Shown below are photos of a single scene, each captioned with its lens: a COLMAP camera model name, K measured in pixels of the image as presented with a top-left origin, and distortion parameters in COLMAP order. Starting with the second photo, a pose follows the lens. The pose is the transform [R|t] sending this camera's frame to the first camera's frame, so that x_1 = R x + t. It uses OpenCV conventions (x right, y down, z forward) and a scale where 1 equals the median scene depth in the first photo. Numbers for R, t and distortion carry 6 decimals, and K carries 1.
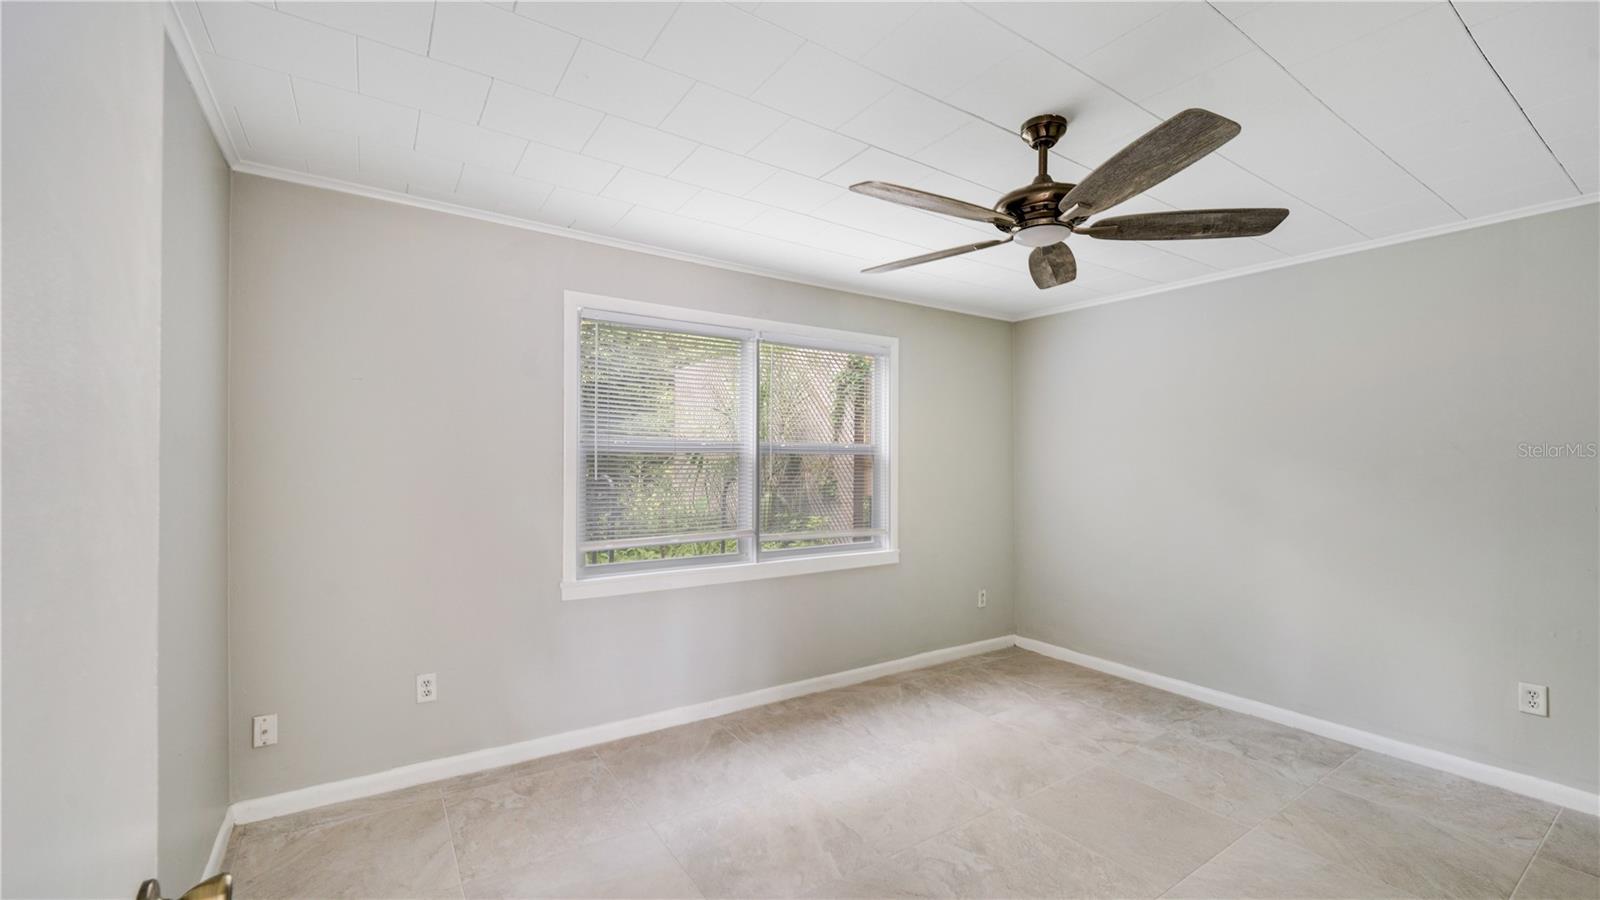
lens RADIAL K [[651.8, 0, 799.8], [0, 651.8, 445.8], [0, 0, 1]] dist [0.000059, -0.001815]
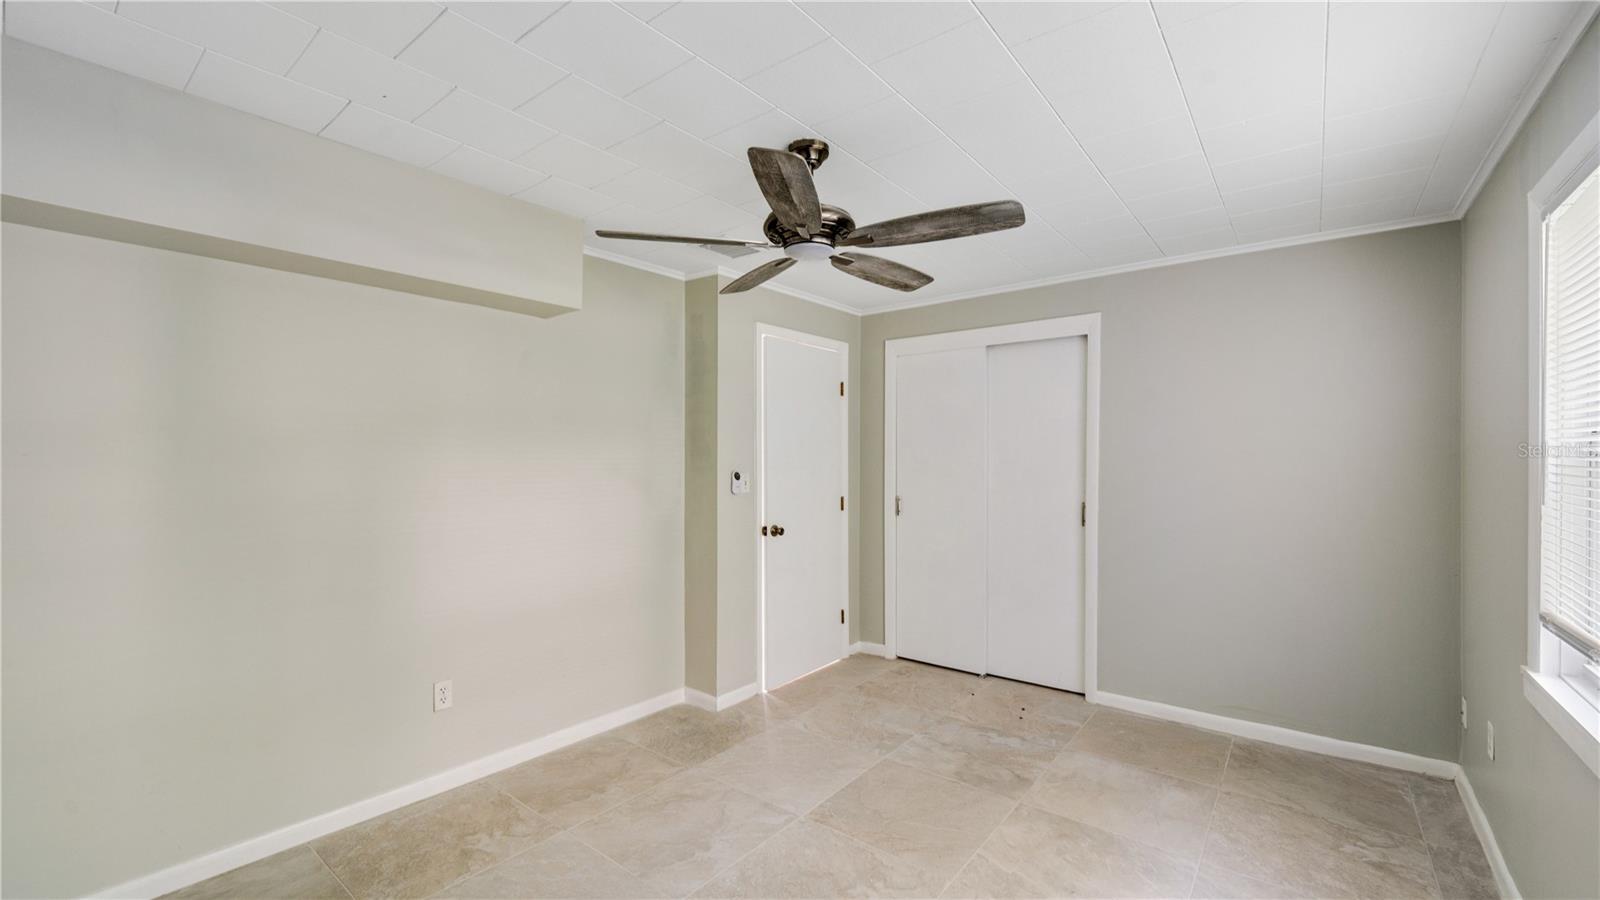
lens RADIAL K [[651.8, 0, 799.9], [0, 651.8, 453.2], [0, 0, 1]] dist [0.000059, -0.001815]
pose [[-0.948056, -0.015203, -0.317740, 0.600389], [-0.010224, 0.999798, -0.017332, 0.026864], [0.317939, -0.013183, -0.948020, 1.678356]]
